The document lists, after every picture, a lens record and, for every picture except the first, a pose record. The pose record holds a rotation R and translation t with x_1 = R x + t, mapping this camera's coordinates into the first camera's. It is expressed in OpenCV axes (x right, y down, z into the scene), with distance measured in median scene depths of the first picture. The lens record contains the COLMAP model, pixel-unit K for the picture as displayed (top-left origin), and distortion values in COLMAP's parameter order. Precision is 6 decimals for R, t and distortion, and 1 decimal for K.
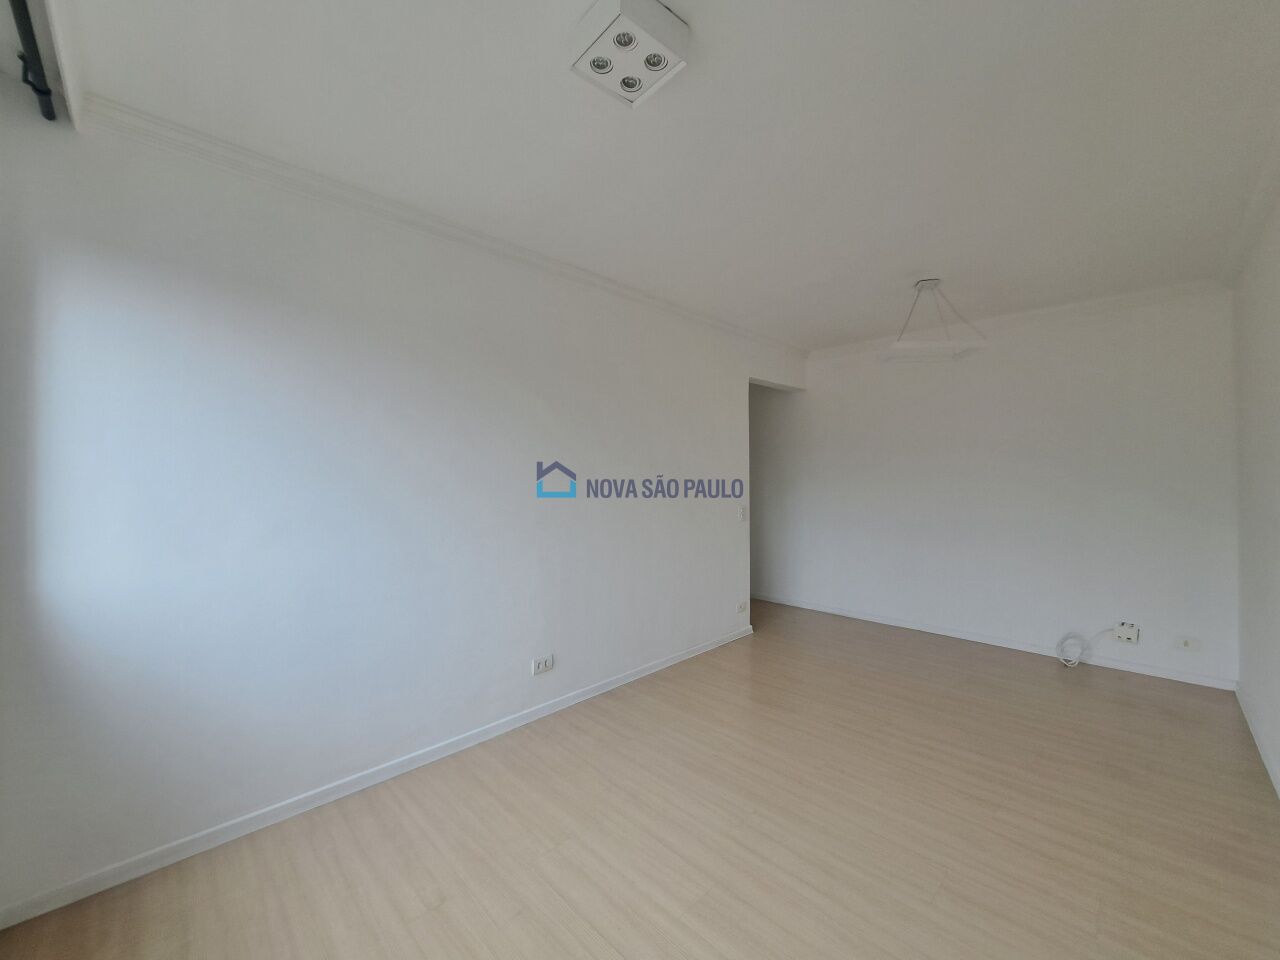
lens RADIAL K [[506.6, 0, 636.3], [0, 506.6, 472.1], [0, 0, 1]] dist [-0.016087, 0.000132]
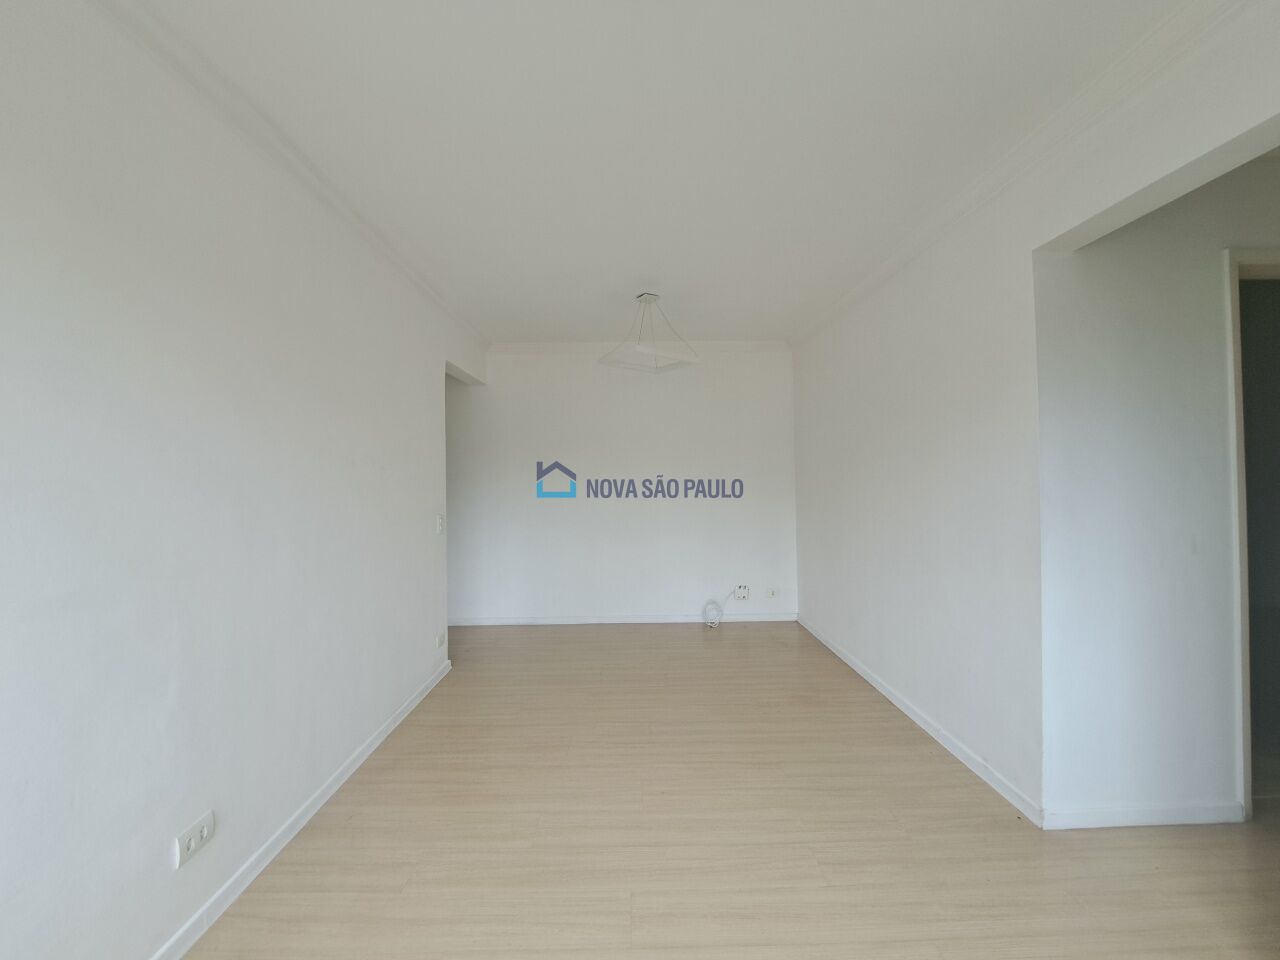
lens RADIAL K [[506.6, 0, 636.3], [0, 506.6, 472.1], [0, 0, 1]] dist [-0.016087, 0.000132]
pose [[0.694335, 0.003095, 0.719646, -0.193006], [0.007605, 0.999903, -0.011638, 0.011150], [-0.719612, 0.013554, 0.694244, 0.254852]]
